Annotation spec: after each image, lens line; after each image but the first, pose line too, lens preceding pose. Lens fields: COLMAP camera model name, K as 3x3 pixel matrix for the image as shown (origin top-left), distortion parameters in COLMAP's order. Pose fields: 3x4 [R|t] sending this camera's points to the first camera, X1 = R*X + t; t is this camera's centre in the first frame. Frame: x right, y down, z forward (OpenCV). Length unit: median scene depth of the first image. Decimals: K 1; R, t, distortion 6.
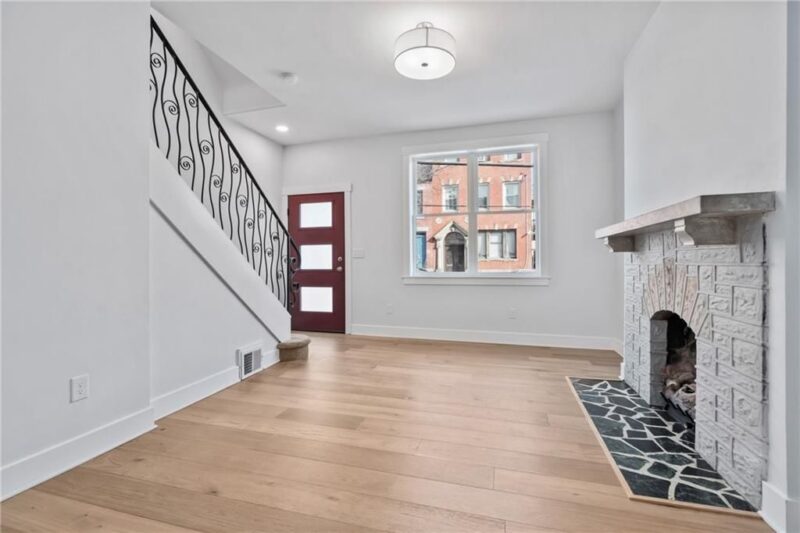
lens RADIAL K [[361.3, 0, 398.4], [0, 361.3, 262.5], [0, 0, 1]] dist [-0.000063, 0.000040]
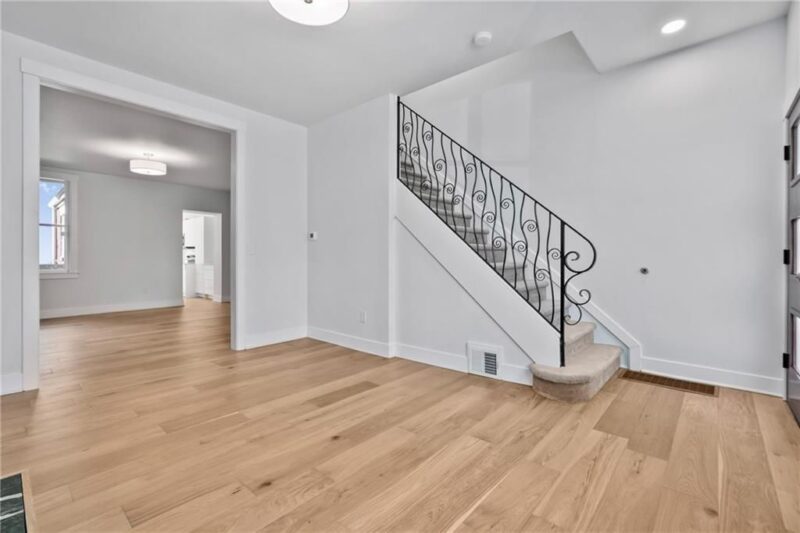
lens RADIAL K [[361.3, 0, 398.4], [0, 361.3, 262.5], [0, 0, 1]] dist [-0.000063, 0.000040]
pose [[-0.426633, 0.012019, -0.904345, 0.492188], [-0.001882, 0.999898, 0.014177, -0.004610], [0.904423, 0.007751, -0.426567, 1.074852]]
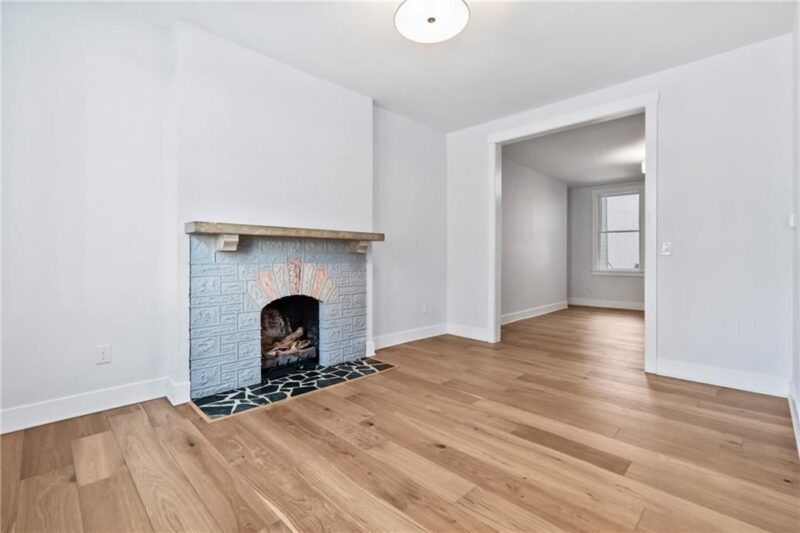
lens RADIAL K [[361.3, 0, 398.4], [0, 361.3, 262.5], [0, 0, 1]] dist [-0.000063, 0.000040]
pose [[-0.875848, -0.002570, 0.482580, -0.182611], [0.003995, 0.999913, 0.012575, -0.007598], [-0.482571, 0.012942, -0.875761, 1.254278]]
